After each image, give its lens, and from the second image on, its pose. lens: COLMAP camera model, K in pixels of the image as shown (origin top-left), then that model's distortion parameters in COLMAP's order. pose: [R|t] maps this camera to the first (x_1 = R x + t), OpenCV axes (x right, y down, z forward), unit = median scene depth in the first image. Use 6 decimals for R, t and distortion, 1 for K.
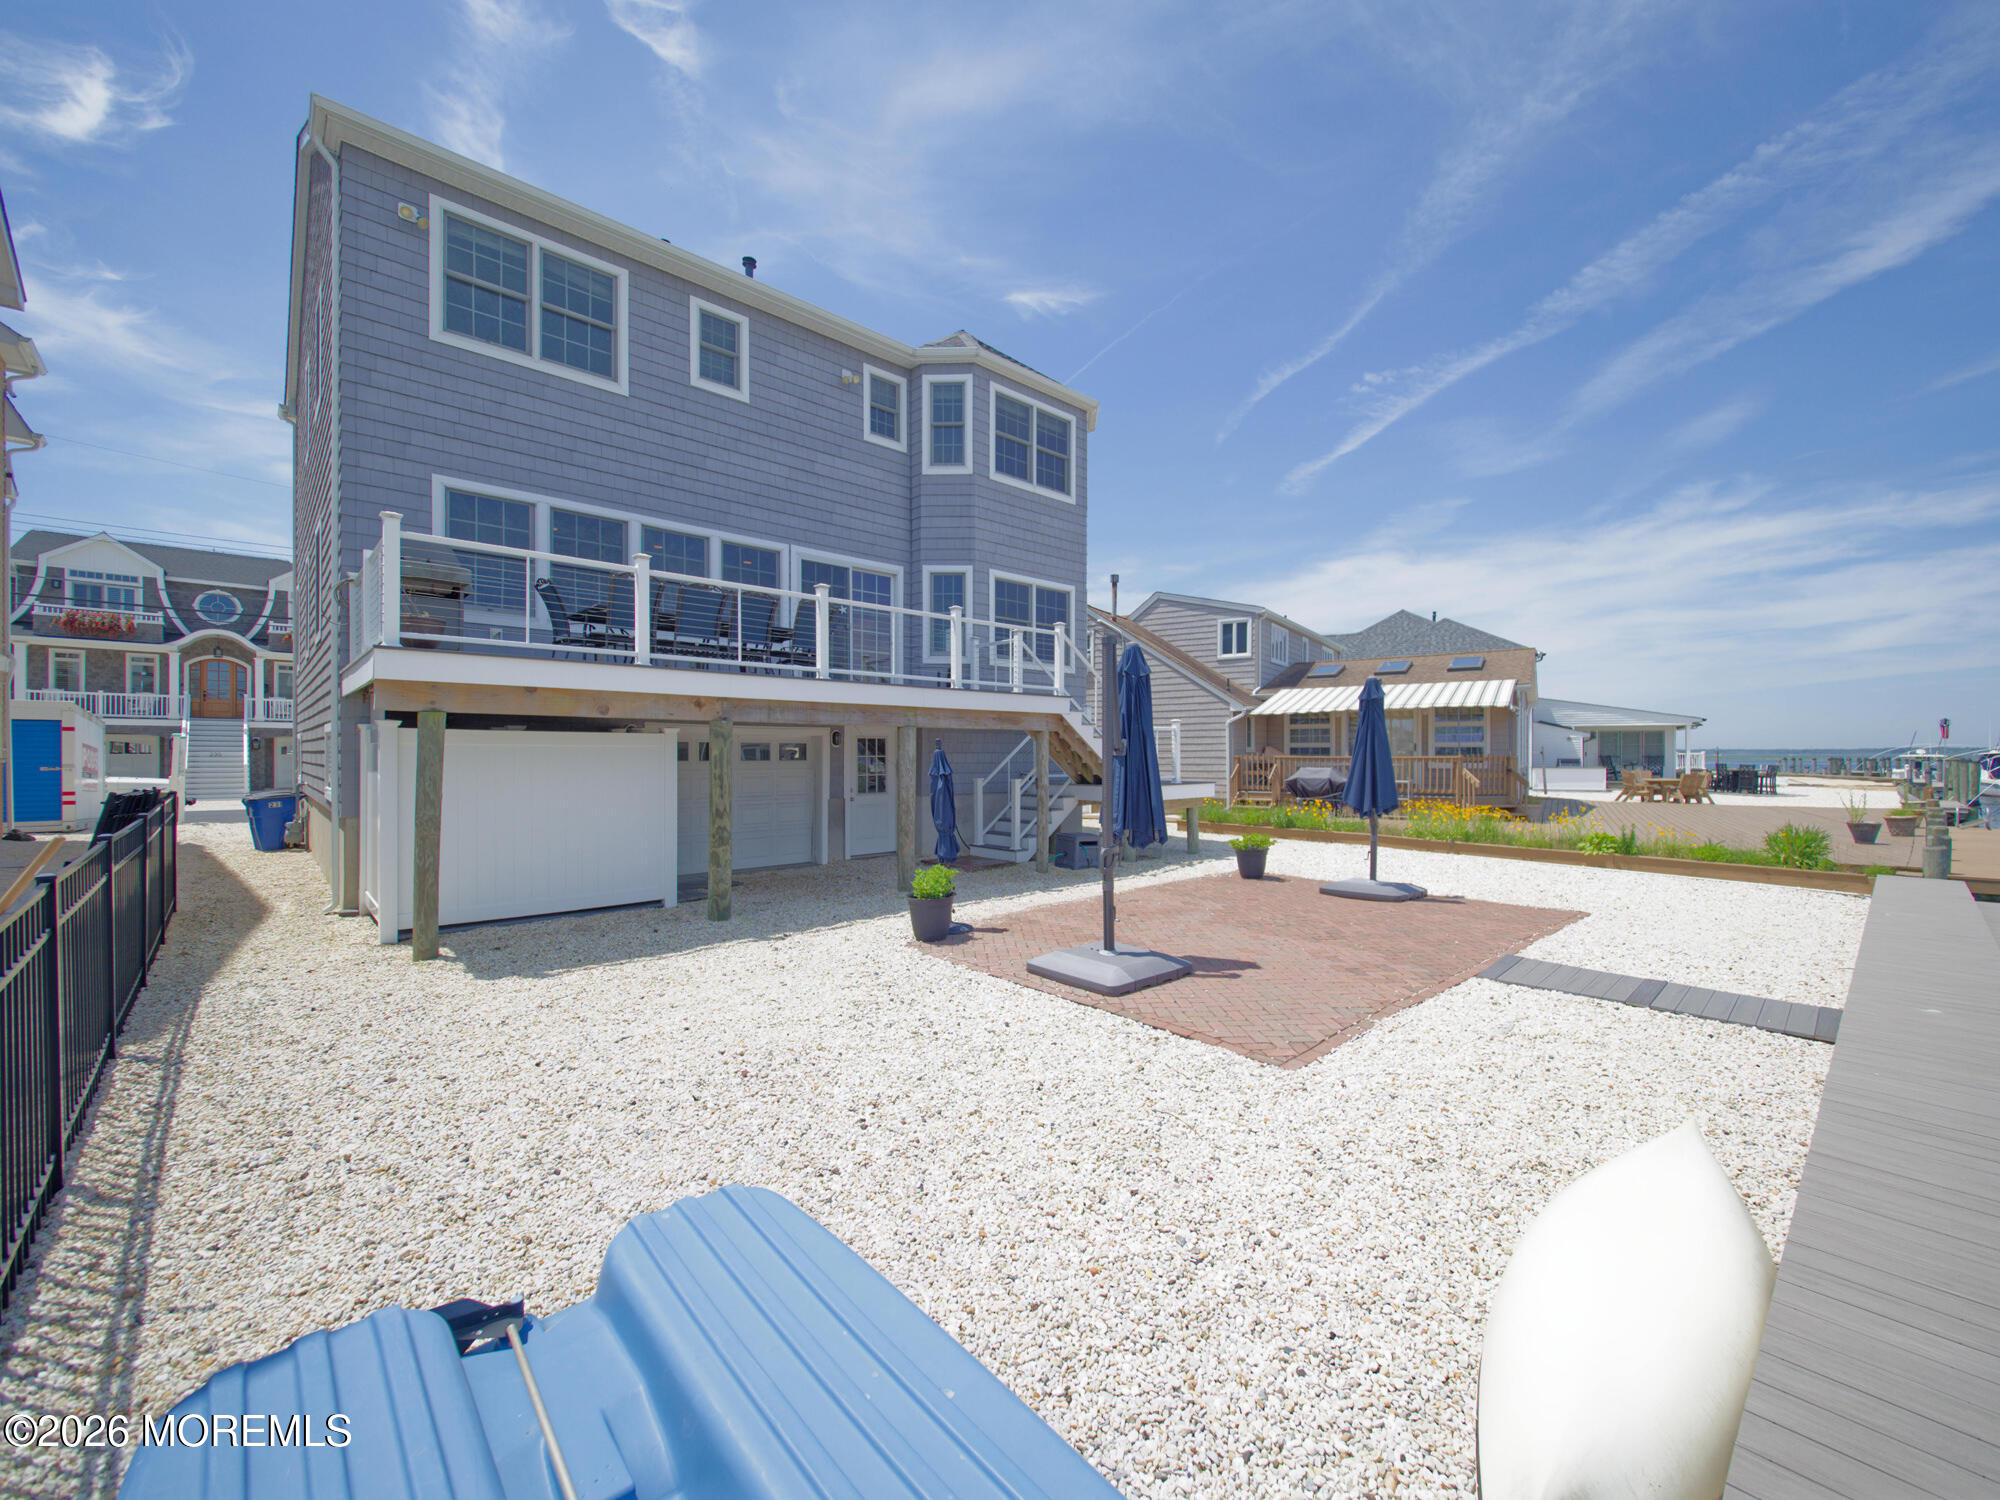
lens RADIAL K [[820.5, 0, 1039.8], [0, 820.5, 758.9], [0, 0, 1]] dist [0.018782, -0.011925]
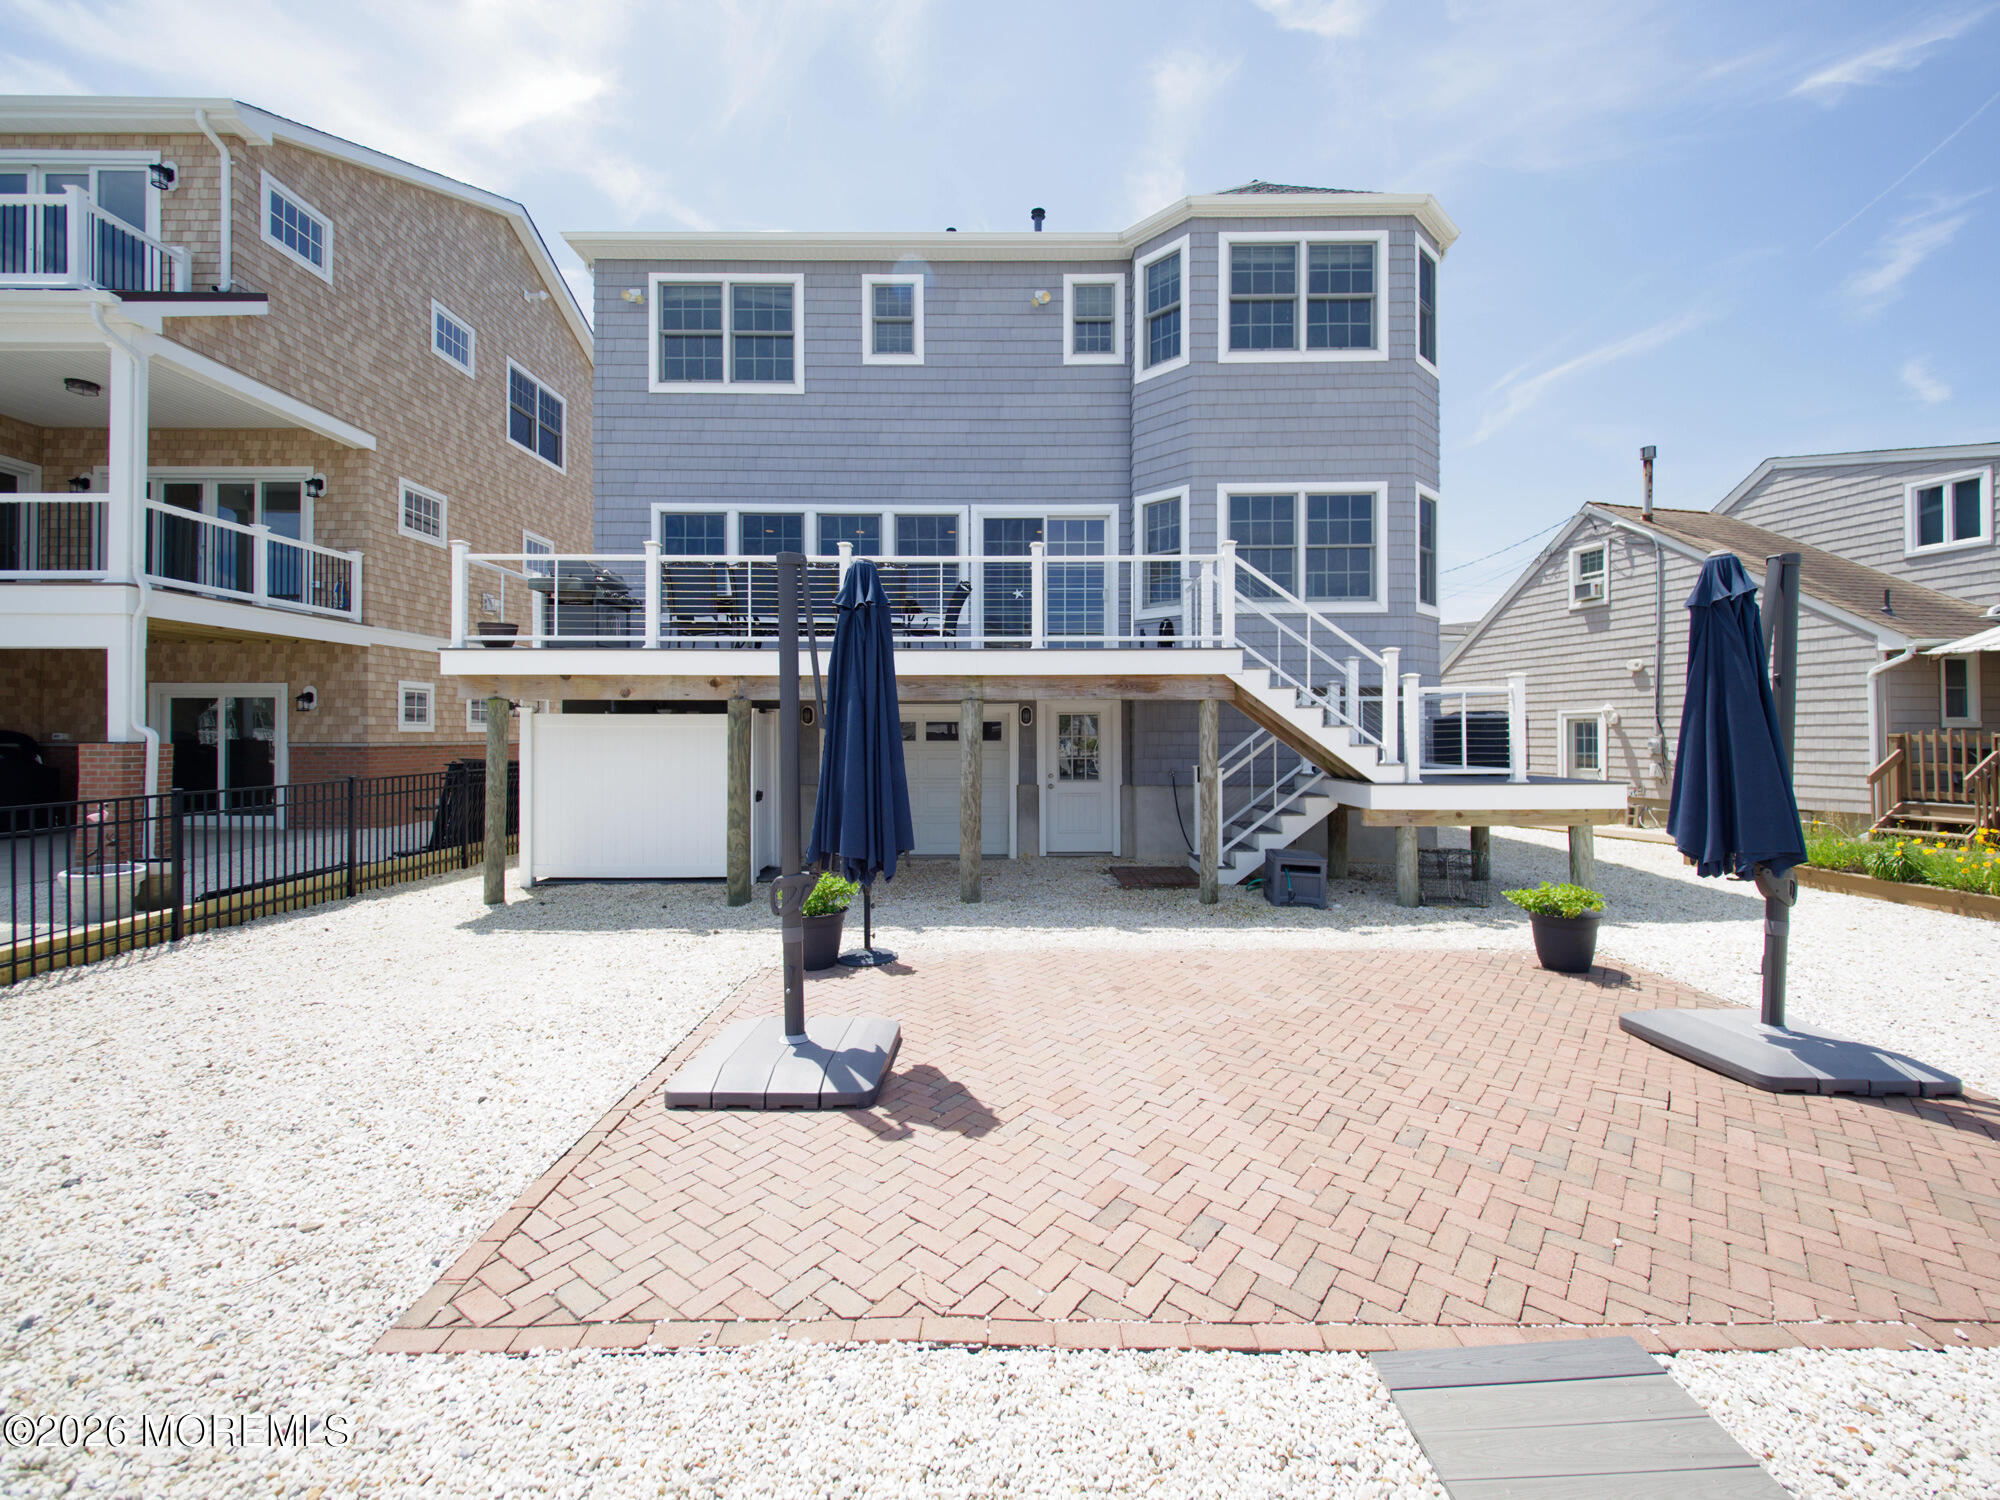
lens RADIAL K [[847.1, 0, 1006.1], [0, 847.1, 726.3], [0, 0, 1]] dist [0.030391, -0.014667]
pose [[0.715095, -0.010559, -0.698948, 0.371950], [-0.000379, 0.999880, -0.015492, 0.000423], [0.699028, 0.011343, 0.715005, 0.348020]]
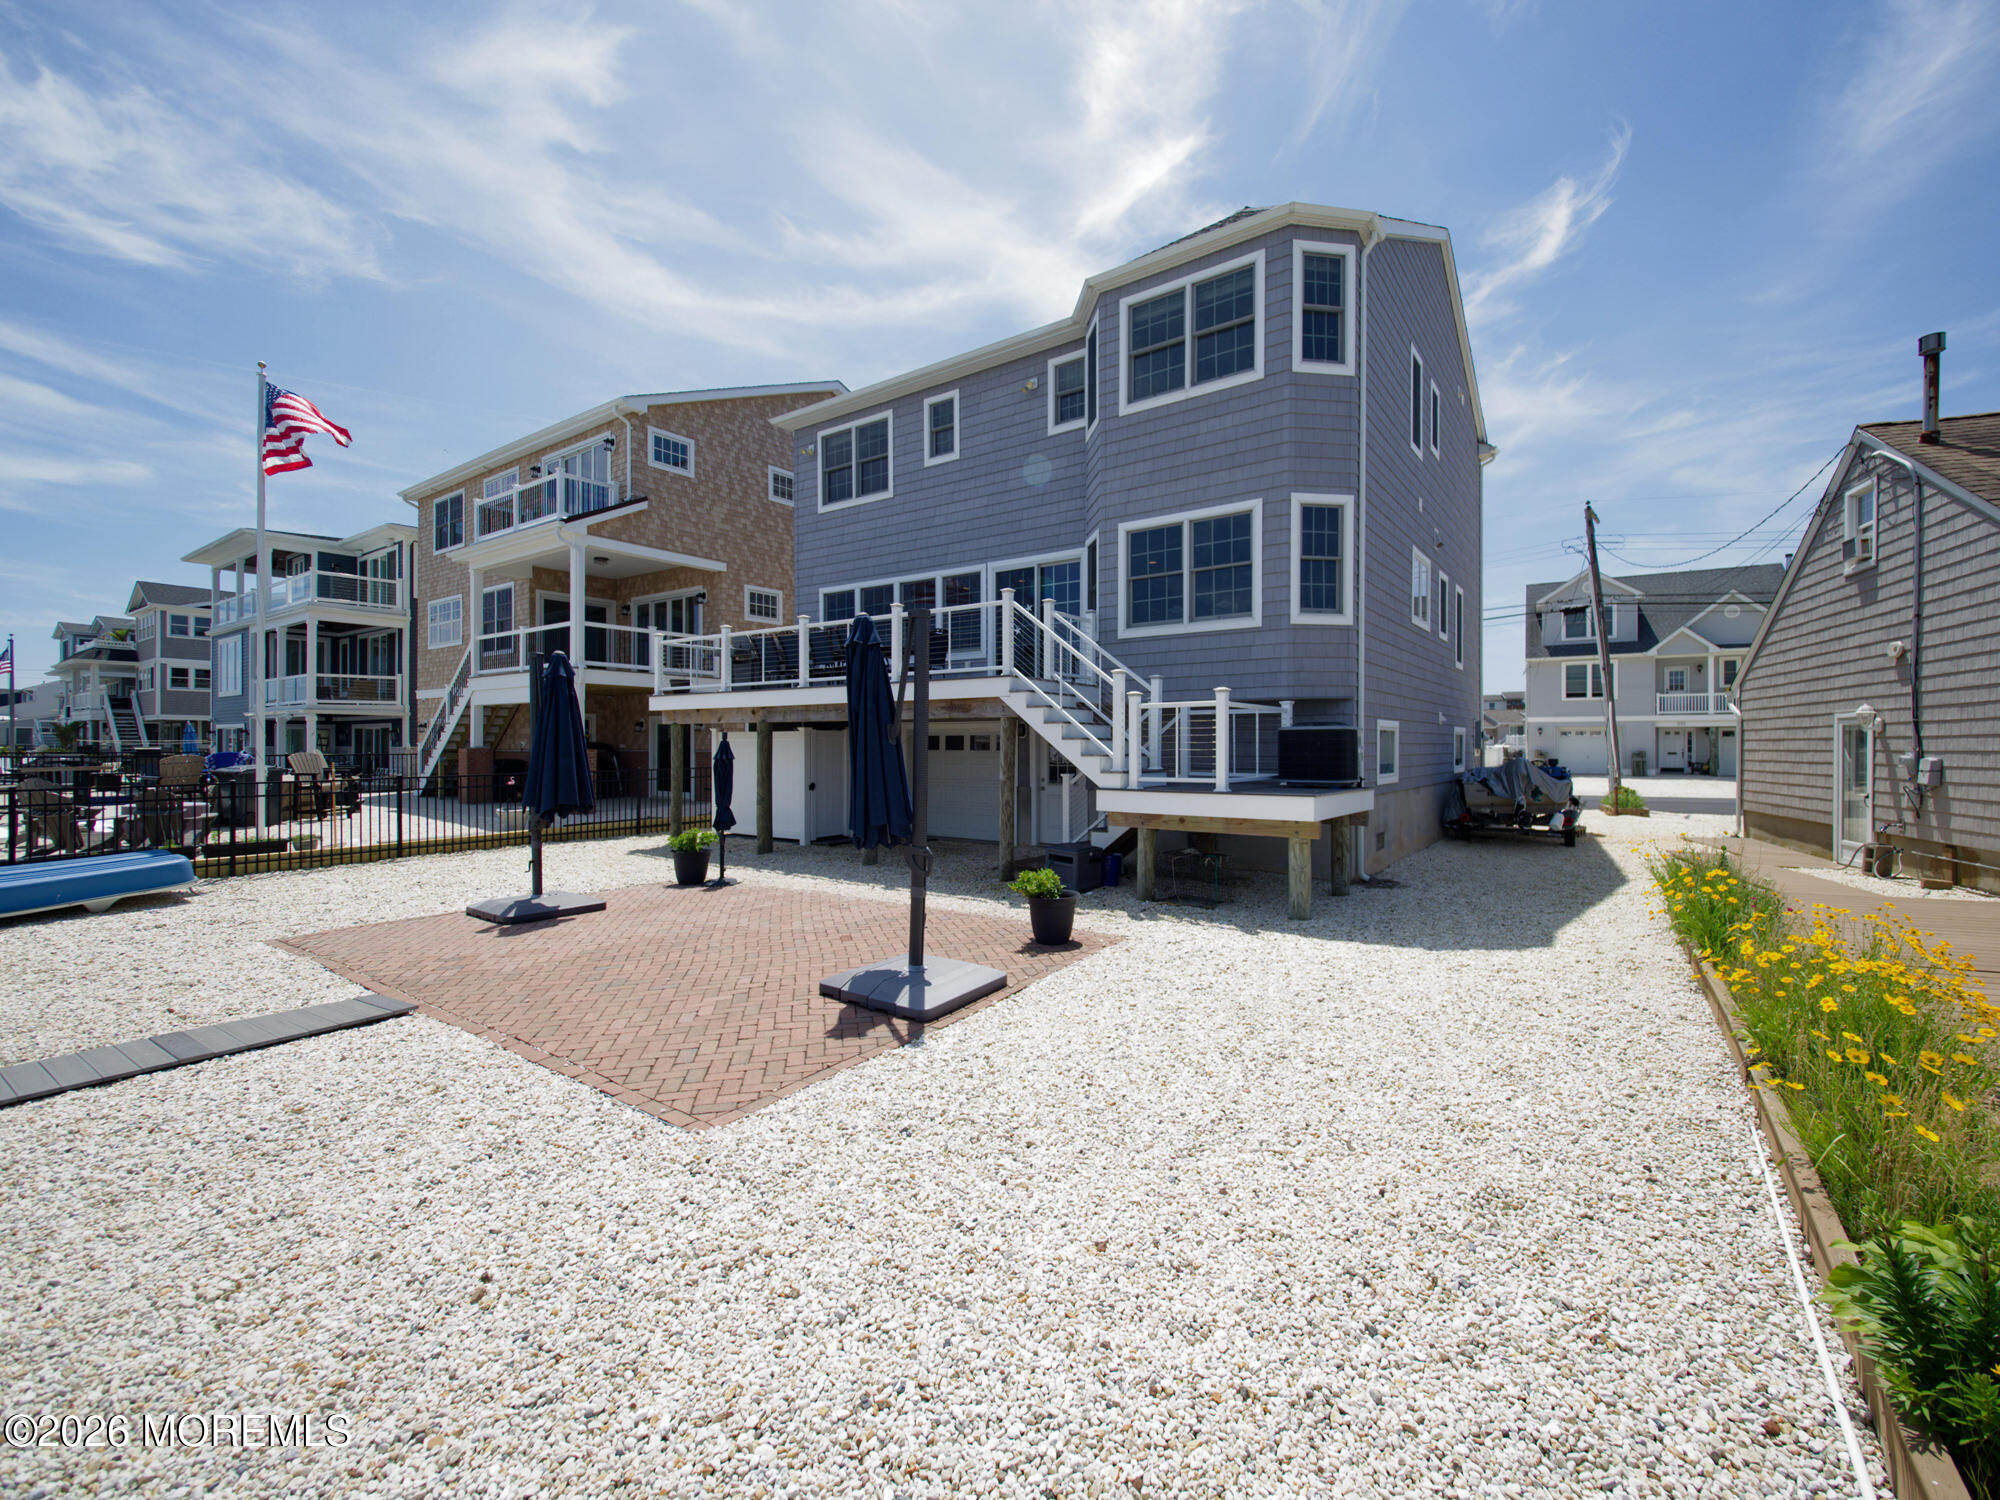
lens RADIAL K [[842.6, 0, 1061.8], [0, 842.6, 751.4], [0, 0, 1]] dist [0.016719, -0.000463]
pose [[0.197676, 0.004363, -0.980258, 0.853178], [-0.005228, 0.999981, 0.003397, -0.000868], [0.980254, 0.004453, 0.197694, 0.849117]]
